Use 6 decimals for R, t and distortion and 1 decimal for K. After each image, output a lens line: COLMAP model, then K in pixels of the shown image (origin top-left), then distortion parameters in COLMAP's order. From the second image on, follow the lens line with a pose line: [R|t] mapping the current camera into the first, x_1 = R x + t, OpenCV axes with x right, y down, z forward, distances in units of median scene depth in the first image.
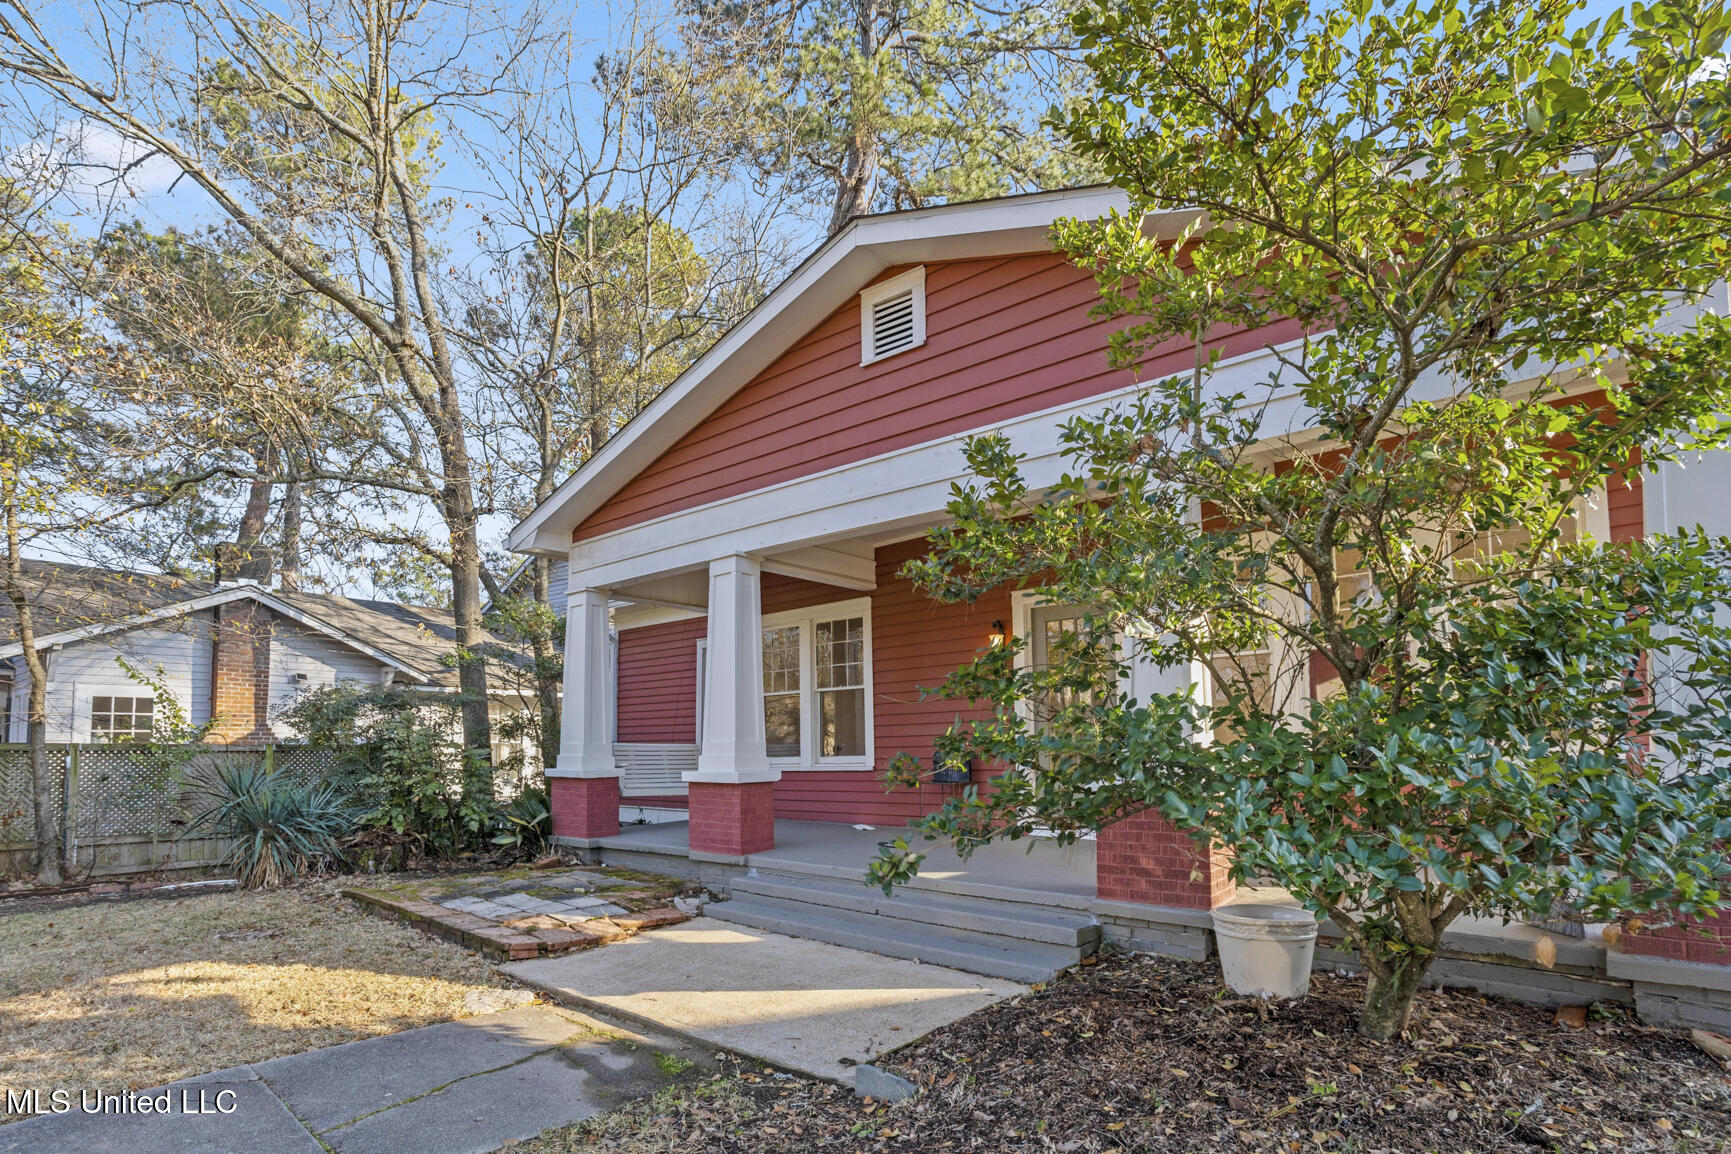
lens RADIAL K [[847.1, 0, 871.5], [0, 847.1, 552.8], [0, 0, 1]] dist [-0.014026, 0.000790]
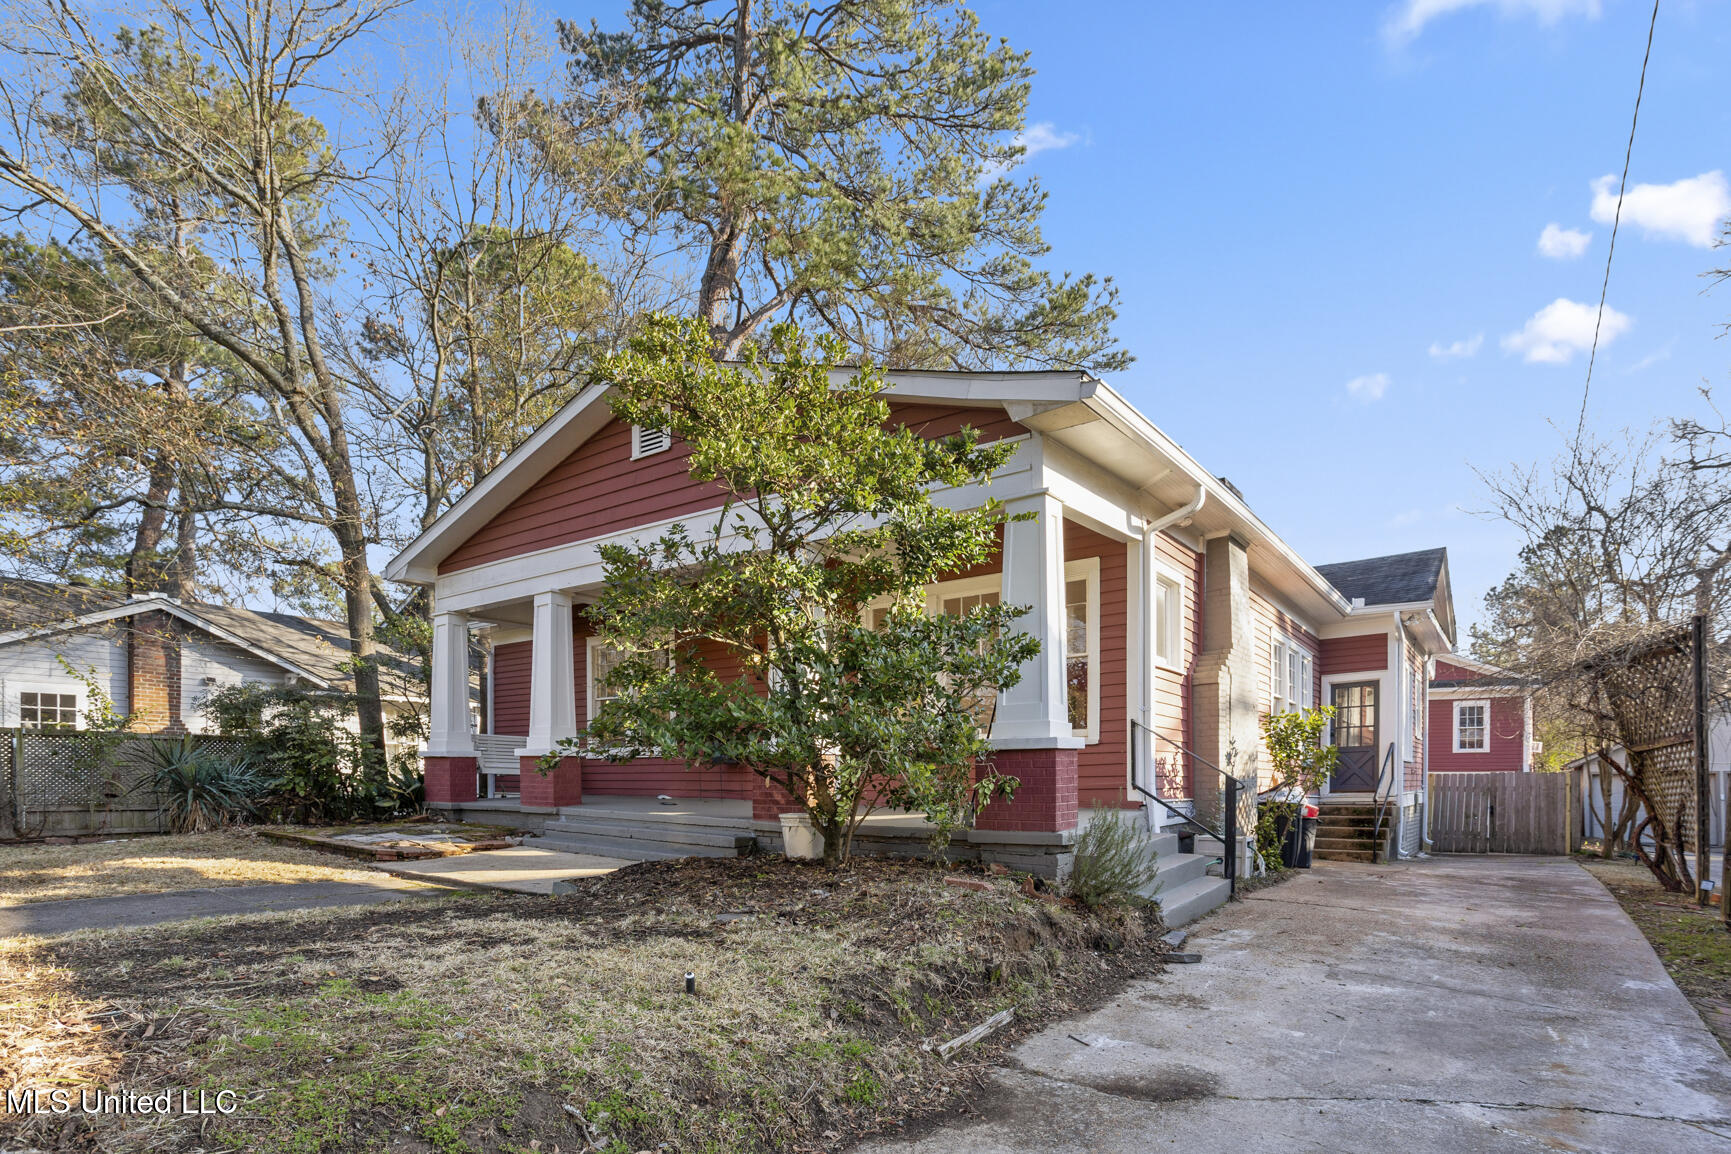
lens RADIAL K [[880.8, 0, 864.5], [0, 880.8, 658.0], [0, 0, 1]] dist [-0.001491, 0.000495]
pose [[0.998045, 0.024486, 0.057501, 0.153121], [-0.029830, 0.995125, 0.093998, -0.022737], [-0.054919, -0.095529, 0.993910, -0.259077]]
